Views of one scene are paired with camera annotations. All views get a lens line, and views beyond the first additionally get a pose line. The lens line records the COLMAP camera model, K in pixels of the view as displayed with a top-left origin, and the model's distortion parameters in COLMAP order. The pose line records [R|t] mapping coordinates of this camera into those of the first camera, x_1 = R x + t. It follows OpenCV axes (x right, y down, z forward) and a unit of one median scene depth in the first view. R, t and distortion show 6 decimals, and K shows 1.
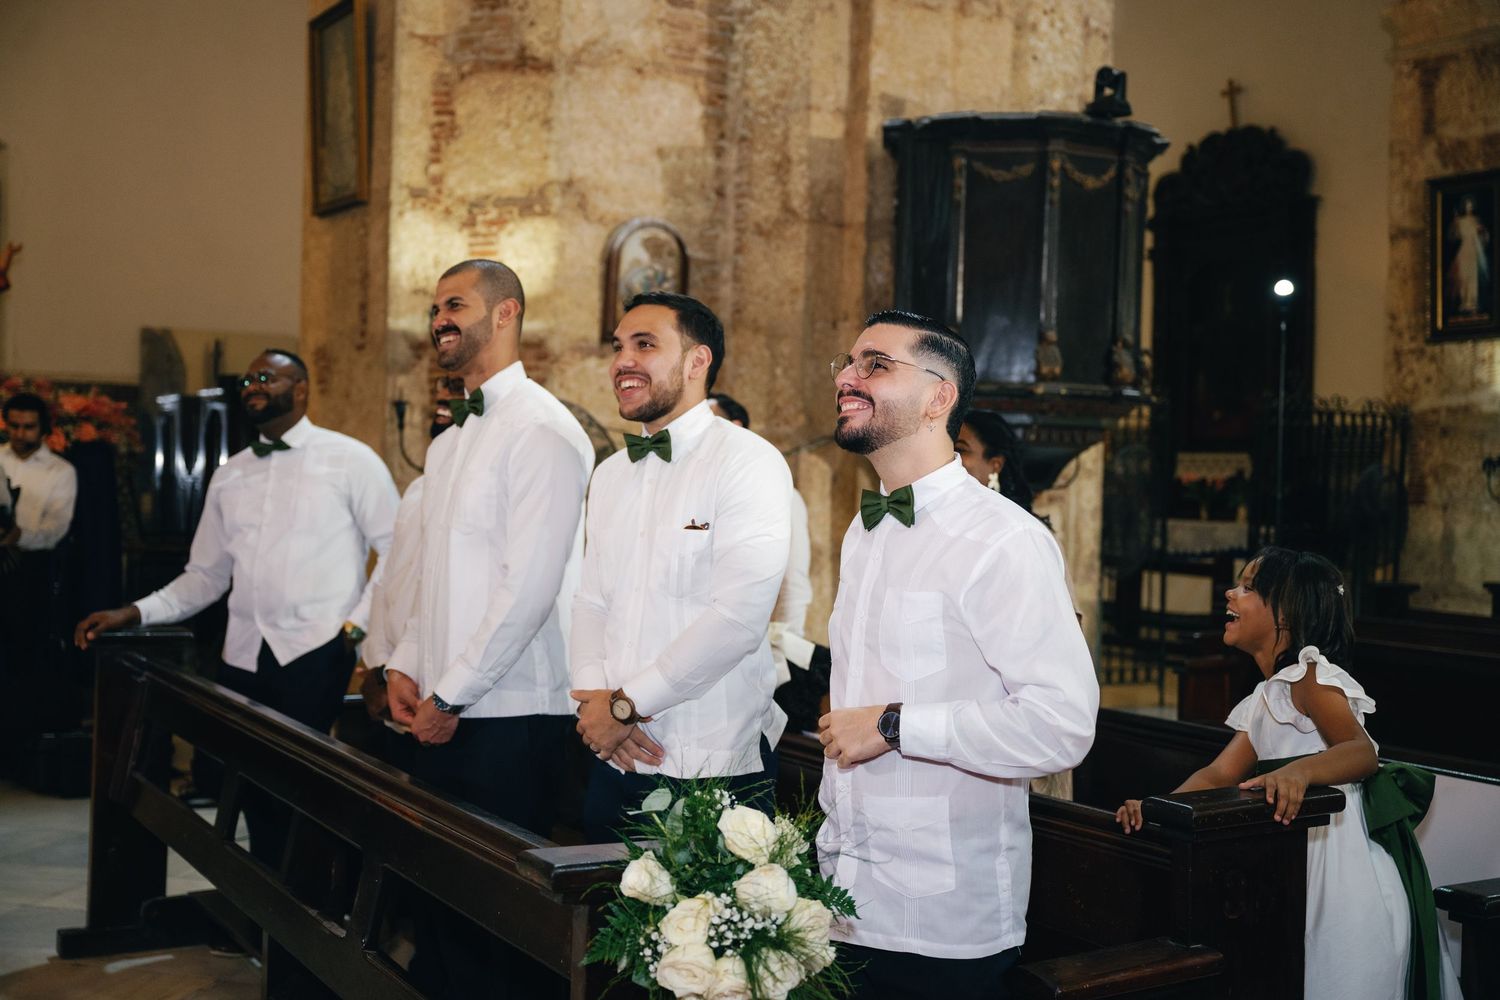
lens RADIAL K [[1696.8, 0, 749.7], [0, 1696.8, 497.2], [0, 0, 1]] dist [0.020600, 0.000000]
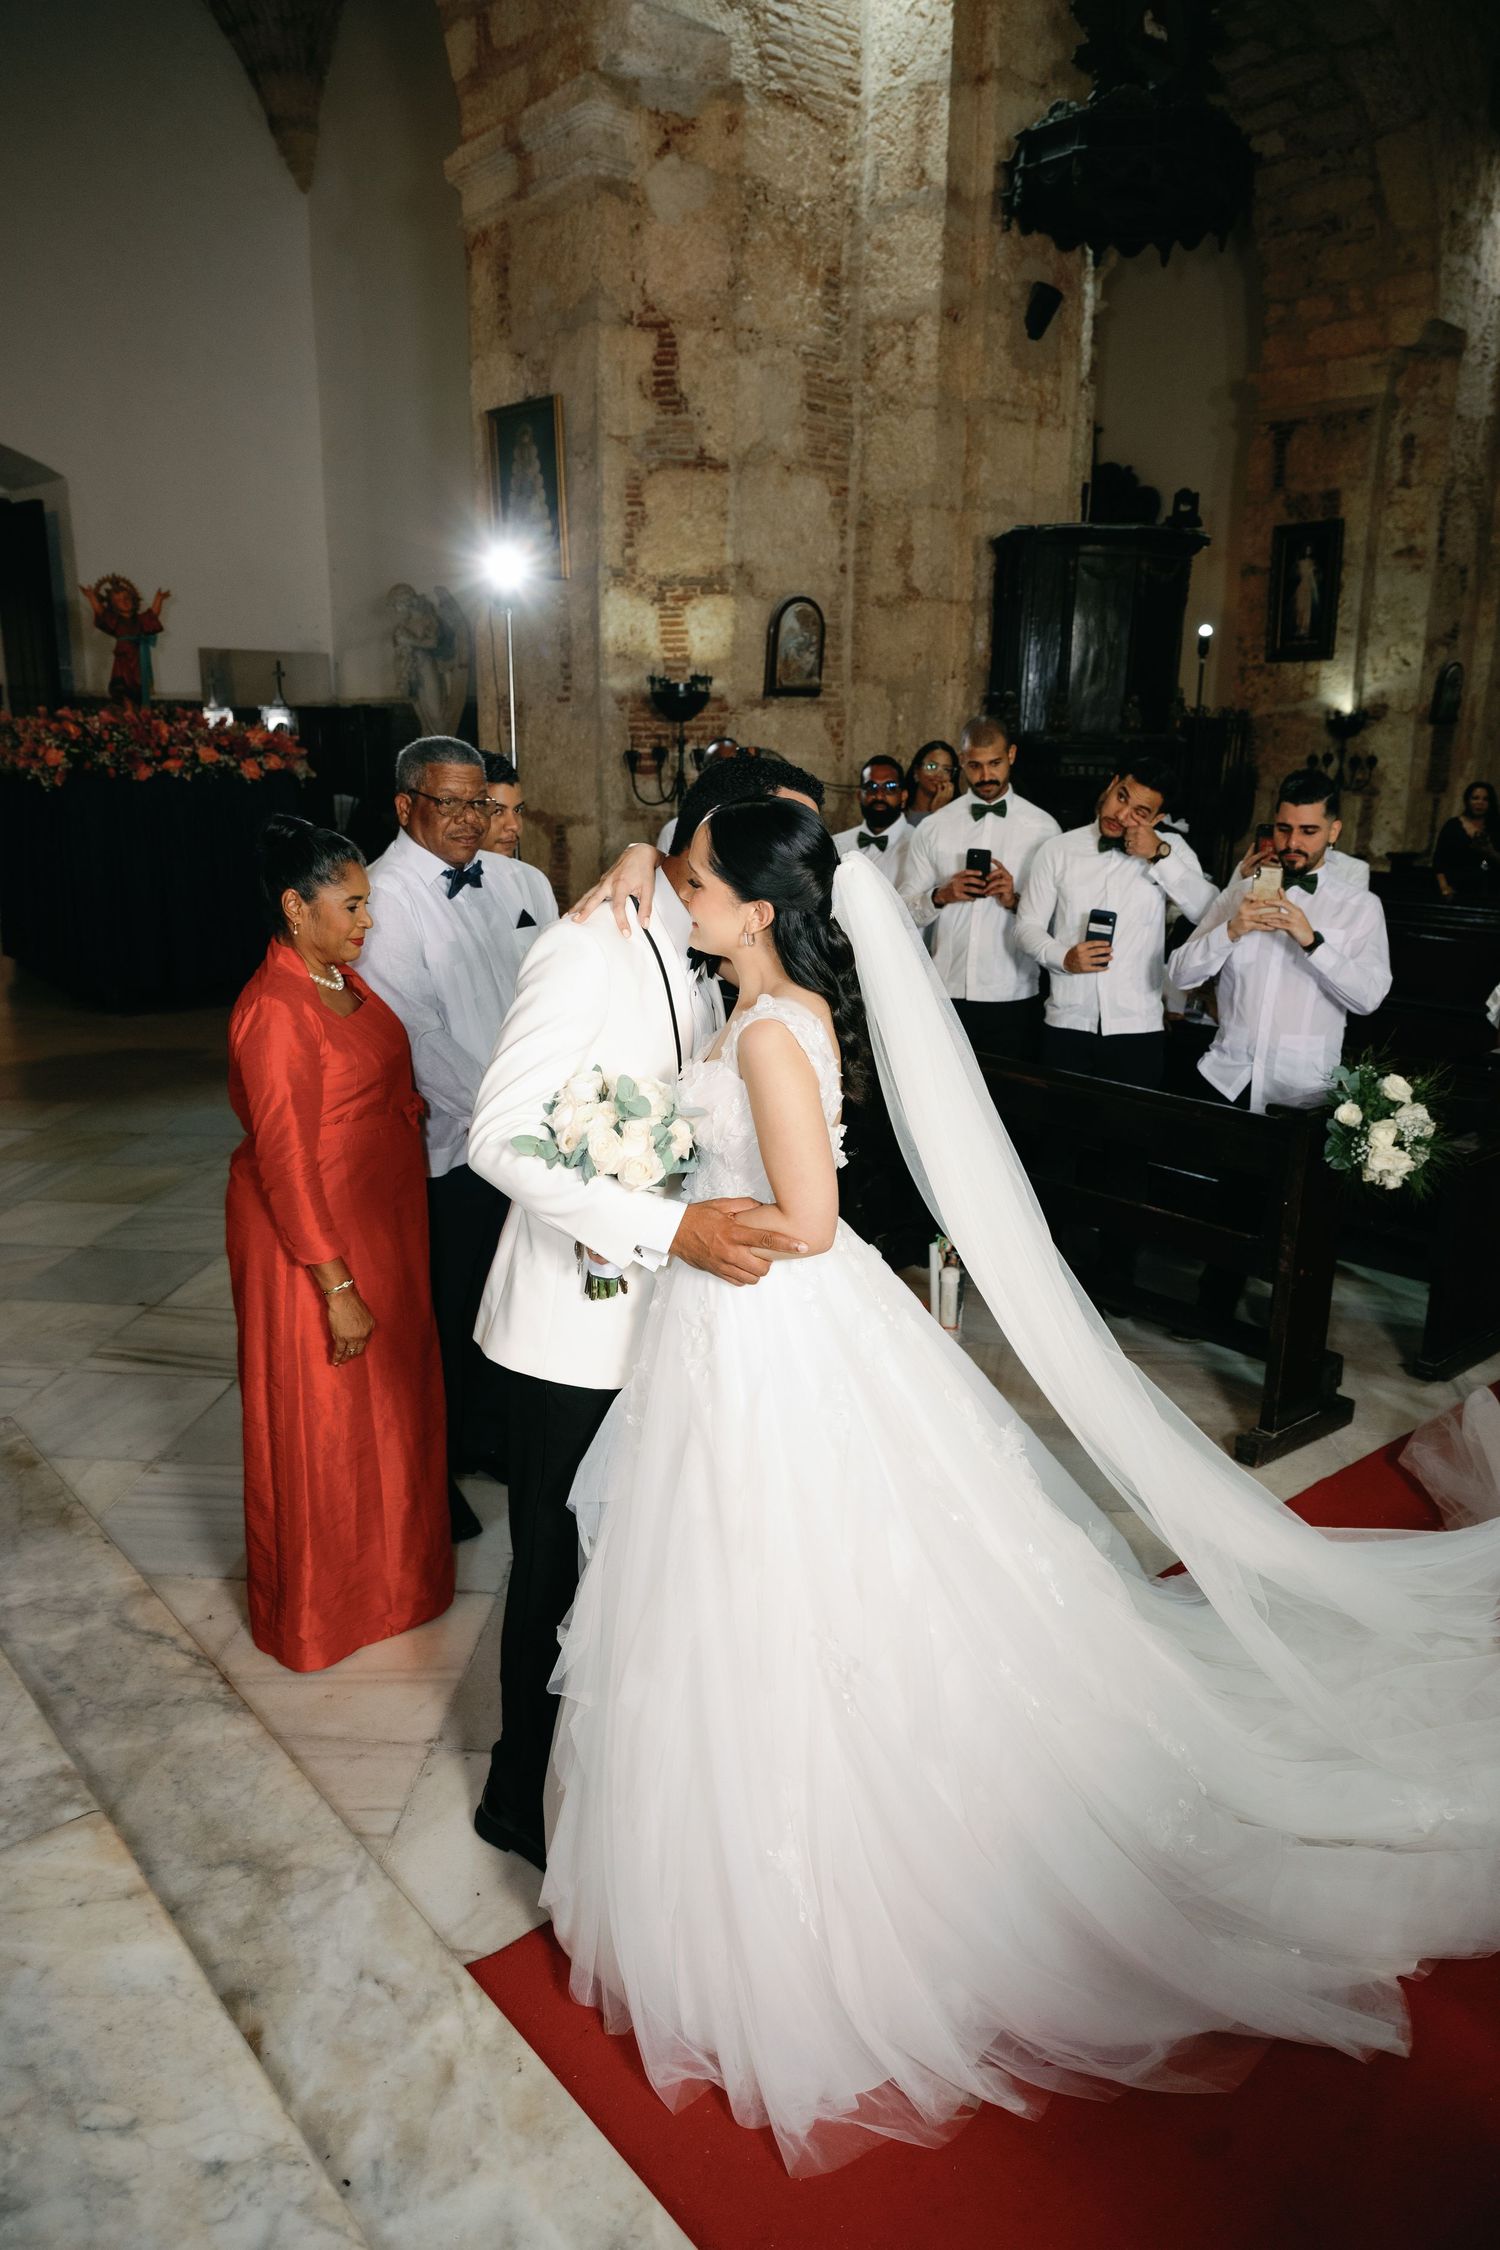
lens RADIAL K [[1484.1, 0, 748.2], [0, 1484.1, 1128.9], [0, 0, 1]] dist [0.005097, 0.003323]
pose [[0.985597, -0.057625, 0.158989, -0.297289], [0.016096, 0.967850, 0.251013, -0.056056], [-0.168342, -0.244839, 0.954838, -0.157206]]
